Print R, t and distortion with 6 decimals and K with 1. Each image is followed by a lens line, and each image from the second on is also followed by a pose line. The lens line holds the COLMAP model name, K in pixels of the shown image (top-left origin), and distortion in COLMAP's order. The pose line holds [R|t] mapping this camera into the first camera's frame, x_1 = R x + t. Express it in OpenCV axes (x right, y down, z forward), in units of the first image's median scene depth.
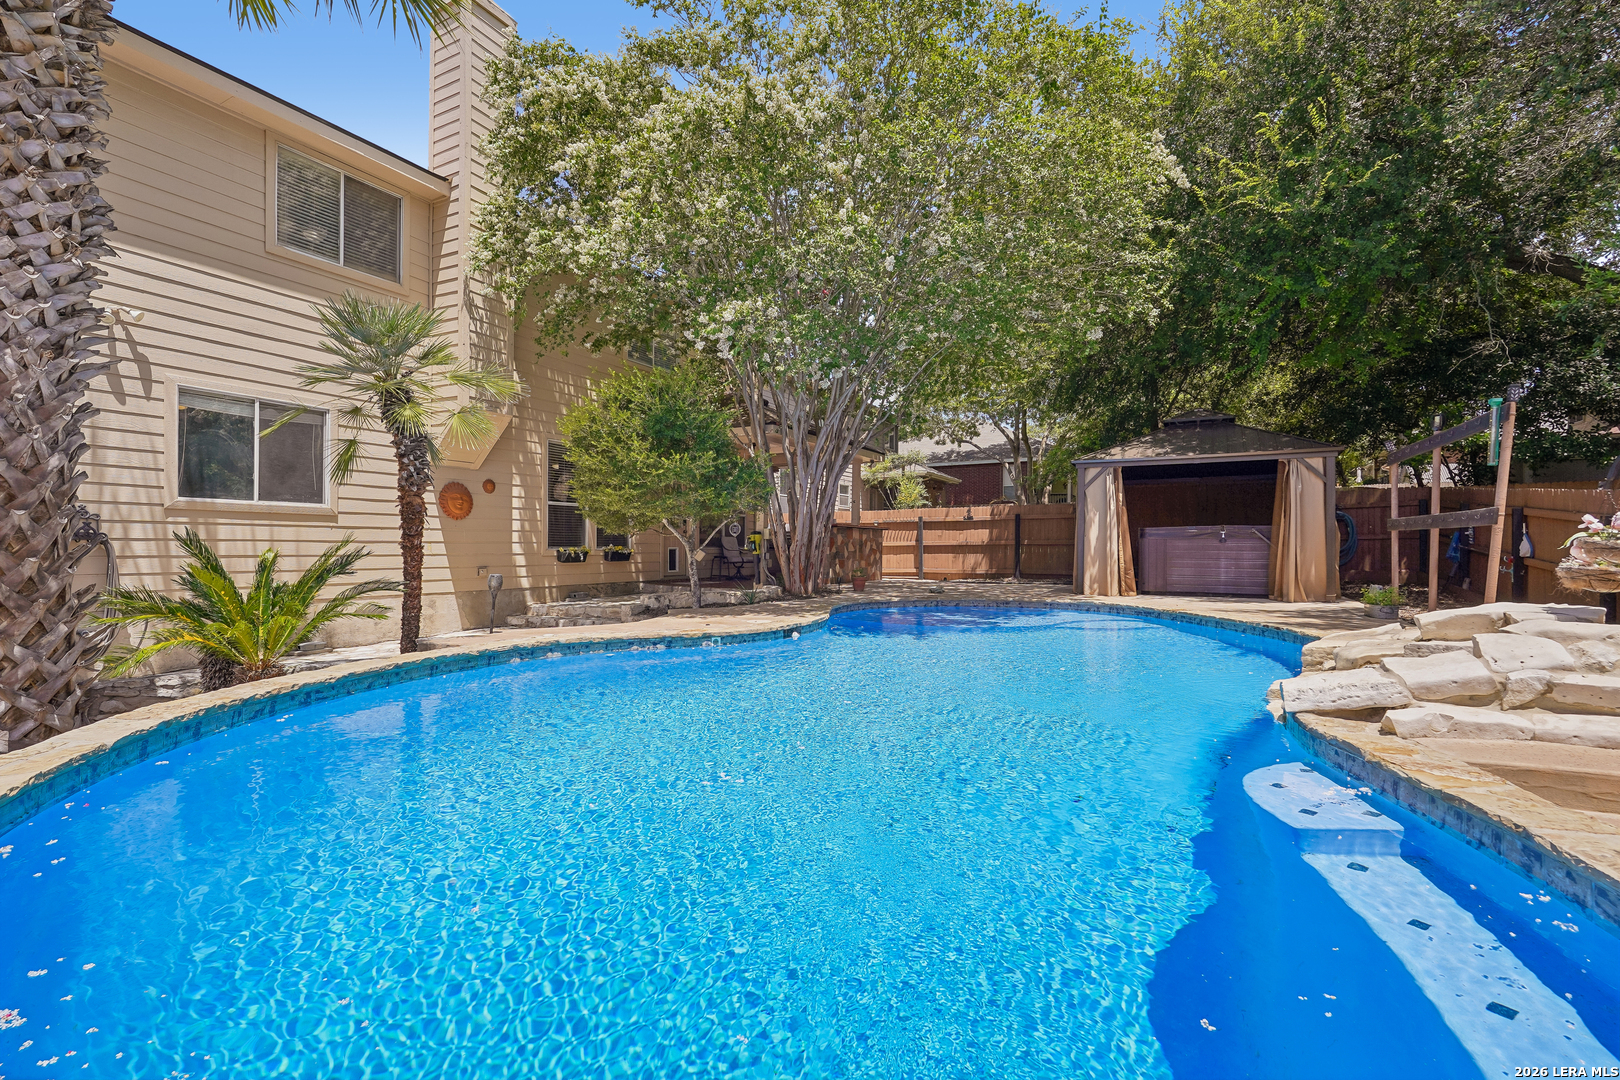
lens RADIAL K [[703.1, 0, 810.0], [0, 703.1, 540.0], [0, 0, 1]] dist [0.000783, 0.000291]
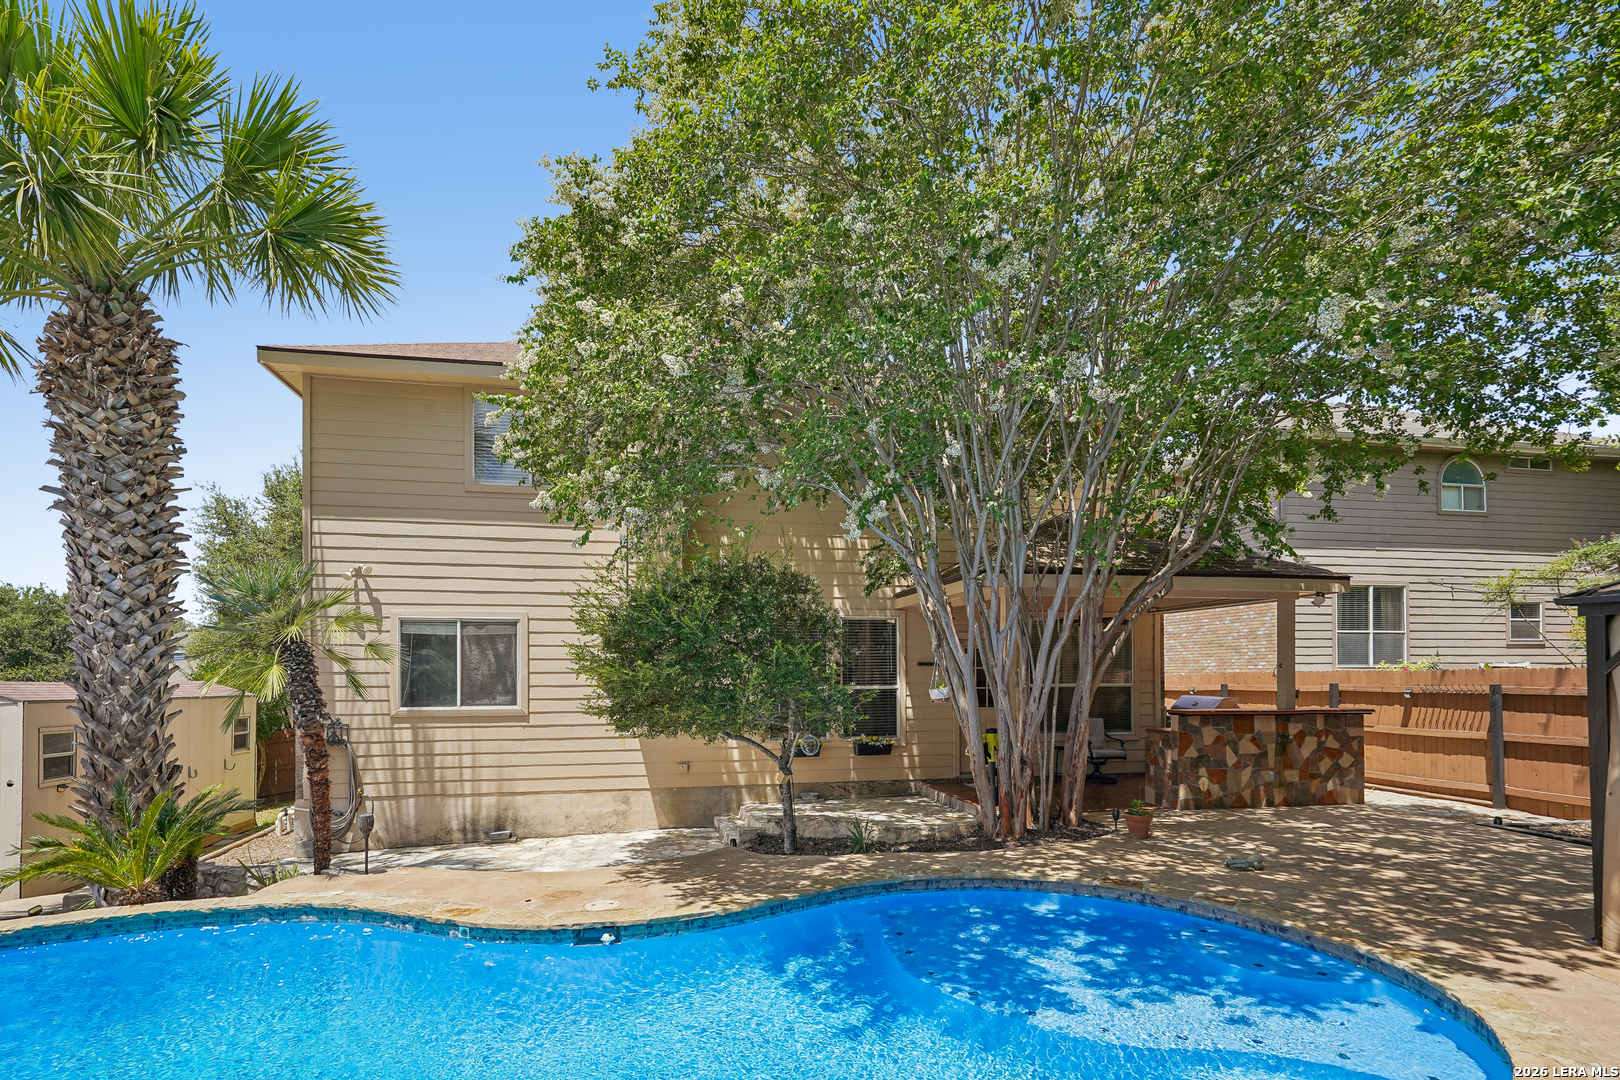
lens RADIAL K [[824.8, 0, 808.8], [0, 824.8, 666.8], [0, 0, 1]] dist [0.014856, 0.001072]
pose [[0.666151, -0.010096, -0.745749, 0.629760], [0.010903, 0.999933, -0.003799, -0.111384], [0.745738, -0.005600, 0.666216, 0.523677]]
